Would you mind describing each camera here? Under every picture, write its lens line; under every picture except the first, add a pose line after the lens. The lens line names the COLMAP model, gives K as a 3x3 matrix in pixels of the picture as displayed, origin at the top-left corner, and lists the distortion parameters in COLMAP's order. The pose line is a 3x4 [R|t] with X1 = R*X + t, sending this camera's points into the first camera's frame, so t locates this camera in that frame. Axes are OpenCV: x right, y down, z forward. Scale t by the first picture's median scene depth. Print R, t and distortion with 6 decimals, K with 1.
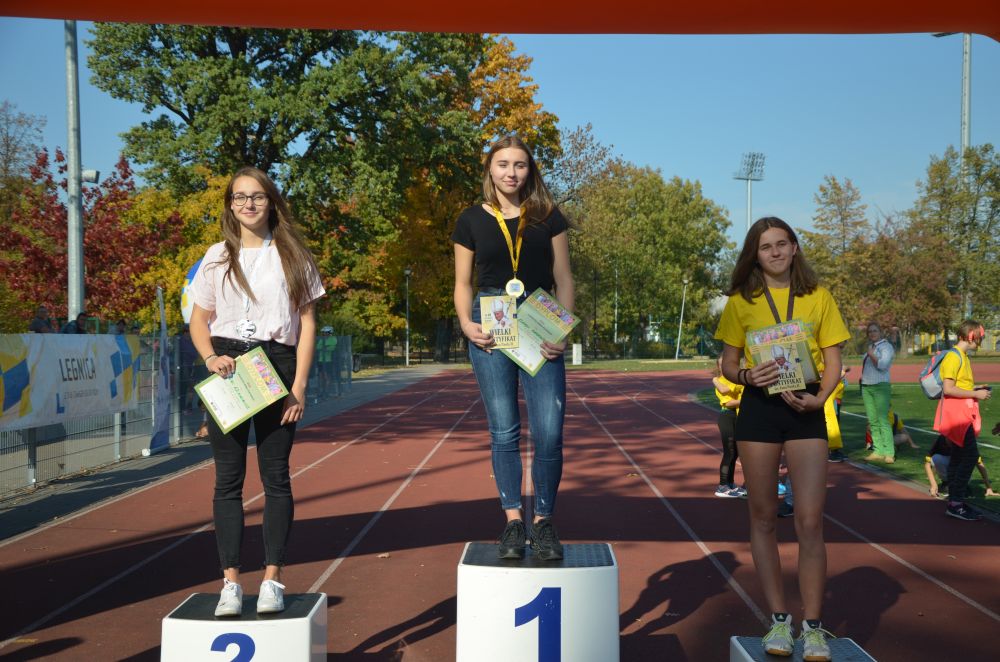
lens RADIAL K [[1346.3, 0, 516.1], [0, 1346.3, 337.0], [0, 0, 1]] dist [0.090251, 0.446238]
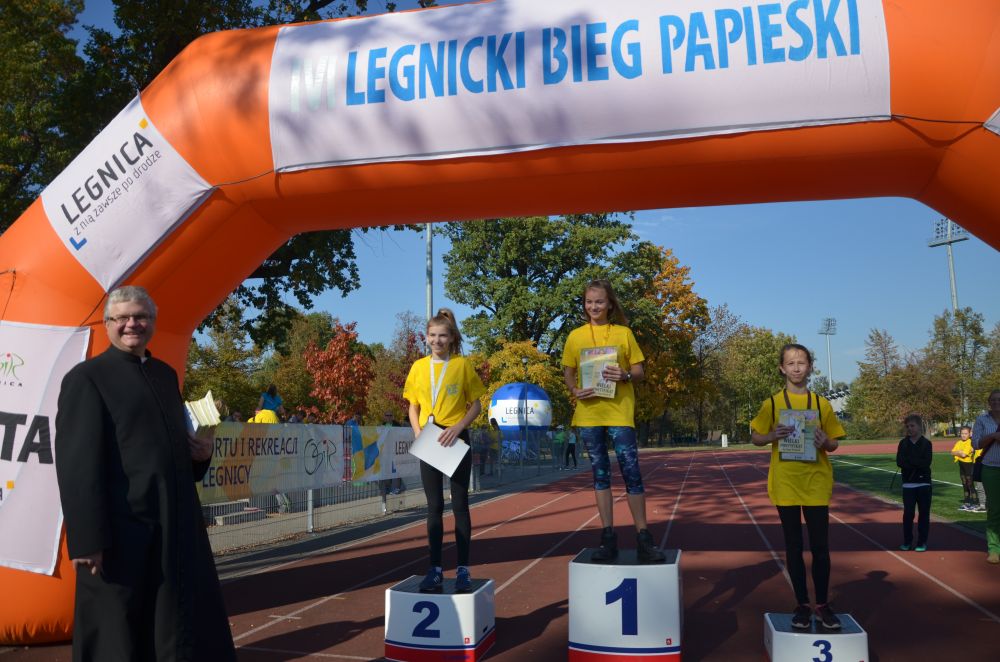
lens RADIAL K [[778.5, 0, 510.6], [0, 778.5, 332.9], [0, 0, 1]] dist [-0.170166, 0.119358]
pose [[0.972749, -0.042655, -0.227905, 0.010772], [0.012398, 0.991095, -0.132576, 0.003351], [0.231531, 0.126137, 0.964615, 0.015781]]
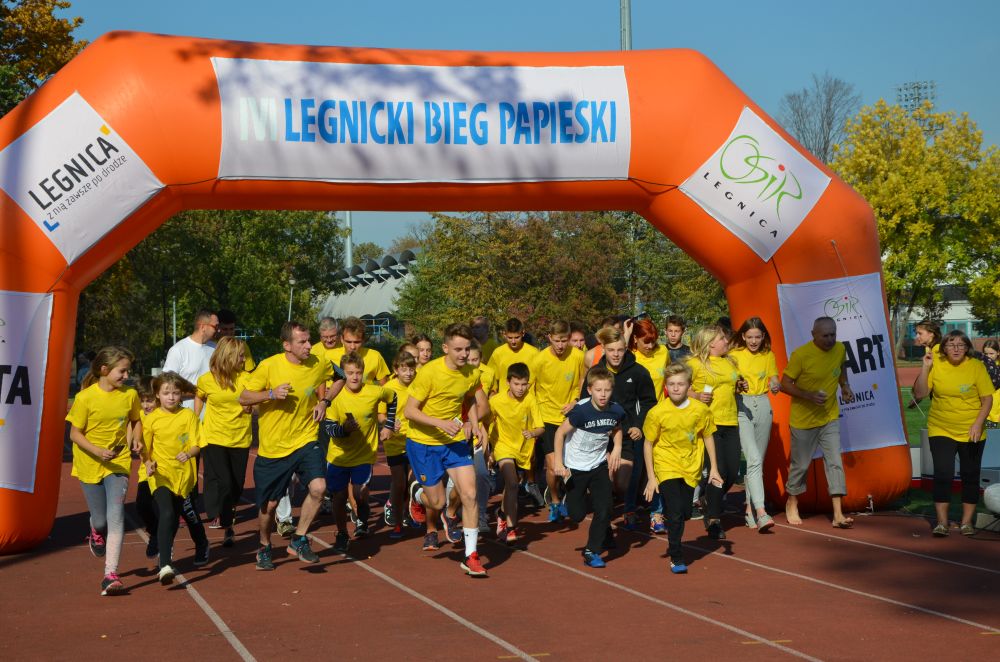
lens RADIAL K [[2149.4, 0, 503.2], [0, 2149.4, 345.2], [0, 0, 1]] dist [0.509821, 0.043706]
pose [[0.967143, -0.024977, 0.253003, -0.085221], [0.026191, 0.999656, -0.001430, -0.000324], [-0.252880, 0.008010, 0.967464, -0.263523]]
